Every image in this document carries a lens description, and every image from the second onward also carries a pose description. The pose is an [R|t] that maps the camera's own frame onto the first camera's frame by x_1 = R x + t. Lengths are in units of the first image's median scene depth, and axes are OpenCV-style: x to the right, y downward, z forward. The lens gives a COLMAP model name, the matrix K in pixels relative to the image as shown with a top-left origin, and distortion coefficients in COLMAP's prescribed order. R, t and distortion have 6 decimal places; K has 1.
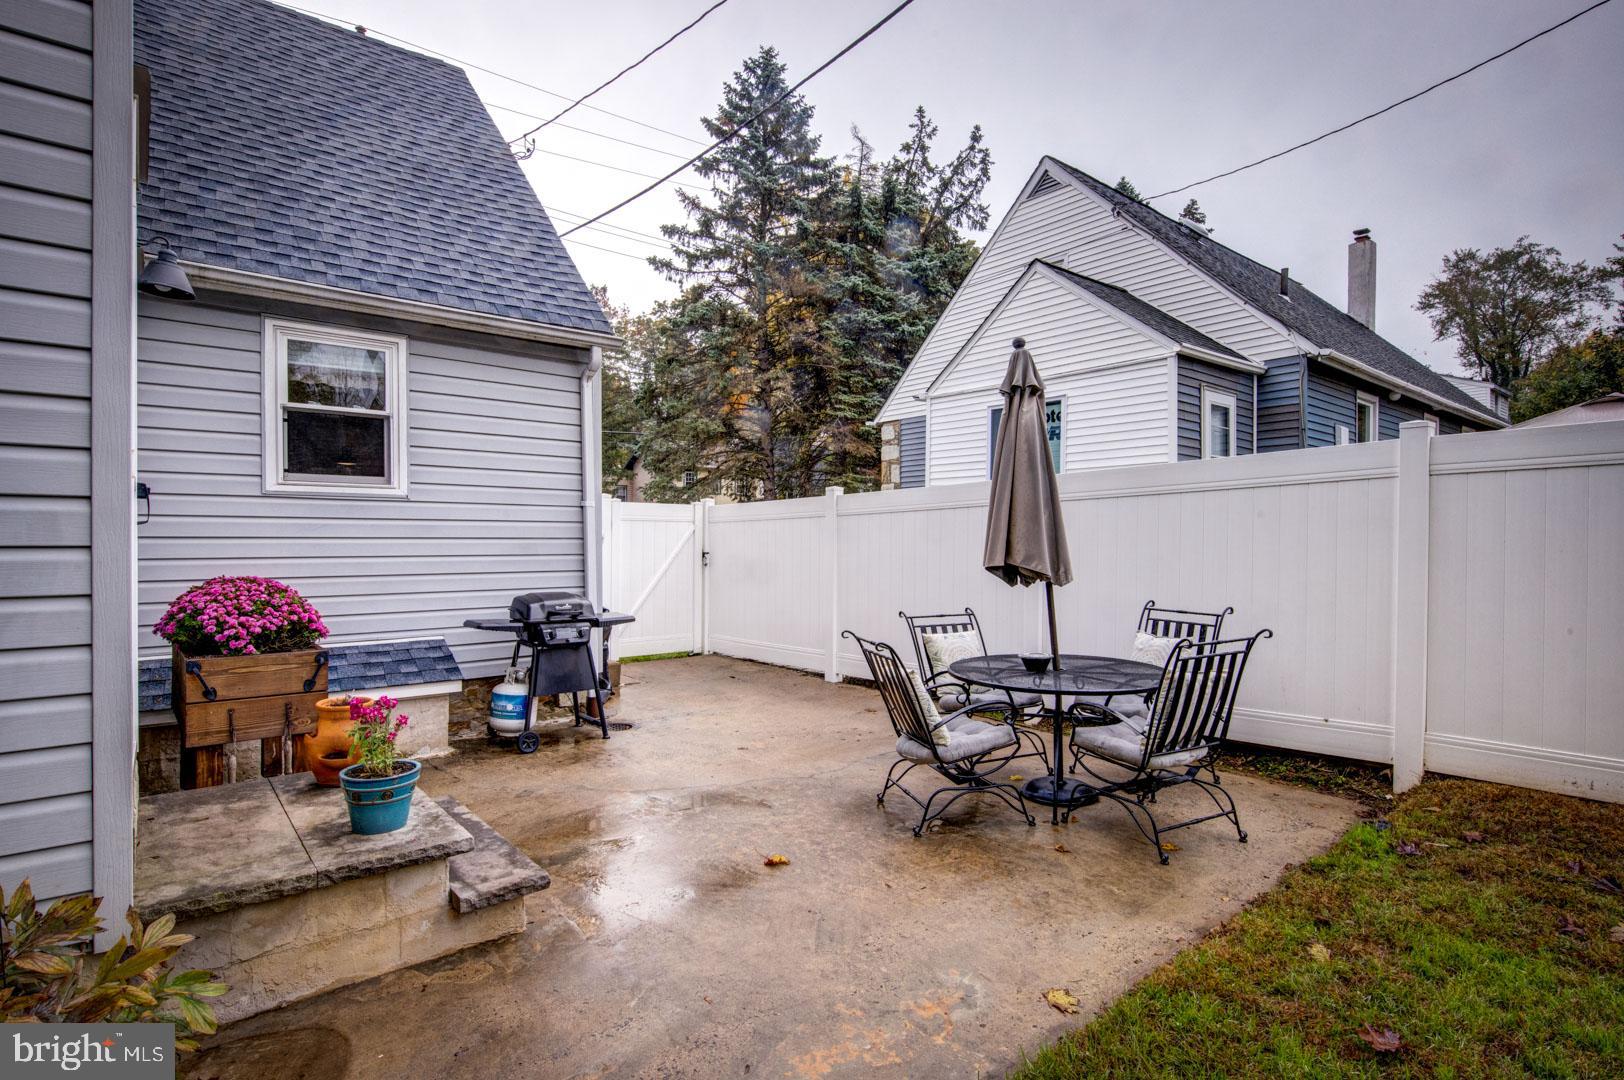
lens RADIAL K [[837.8, 0, 808.8], [0, 837.8, 560.1], [0, 0, 1]] dist [0.023956, -0.000205]
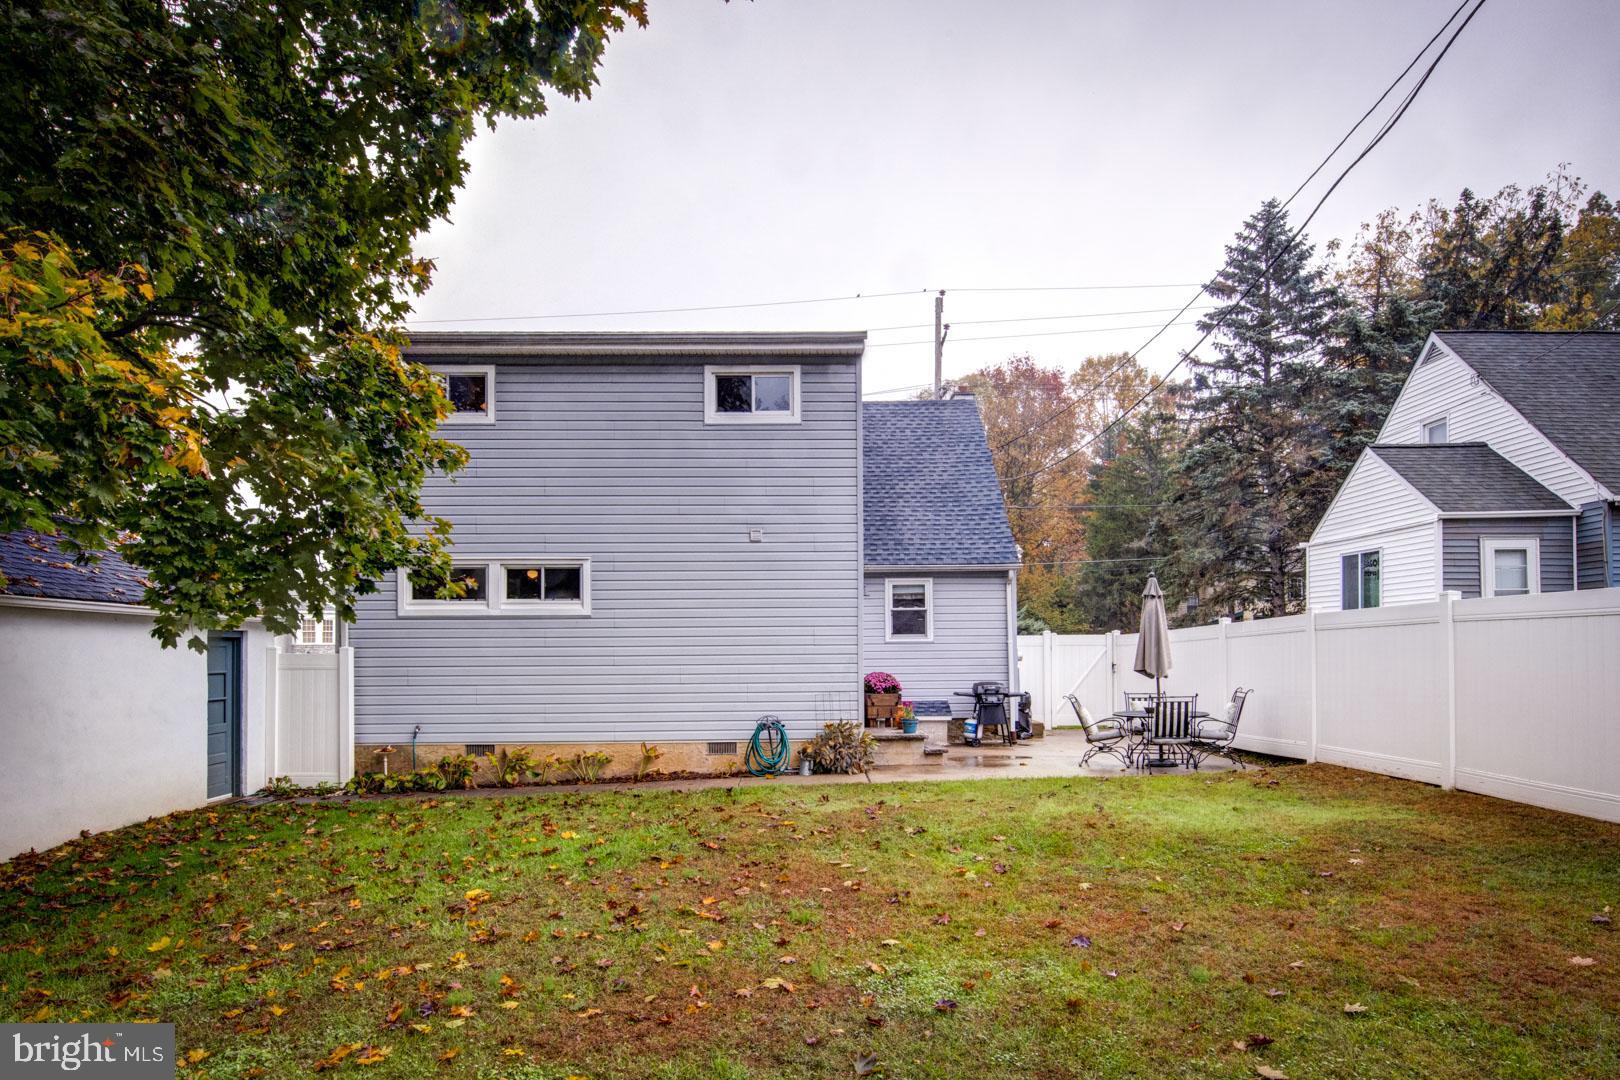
lens RADIAL K [[908.1, 0, 804.6], [0, 908.1, 550.0], [0, 0, 1]] dist [0.017244, -0.009256]
pose [[0.788574, -0.077815, -0.609997, 0.813540], [-0.003188, 0.991431, -0.130595, 0.007081], [0.614932, 0.104929, 0.781568, -1.253692]]
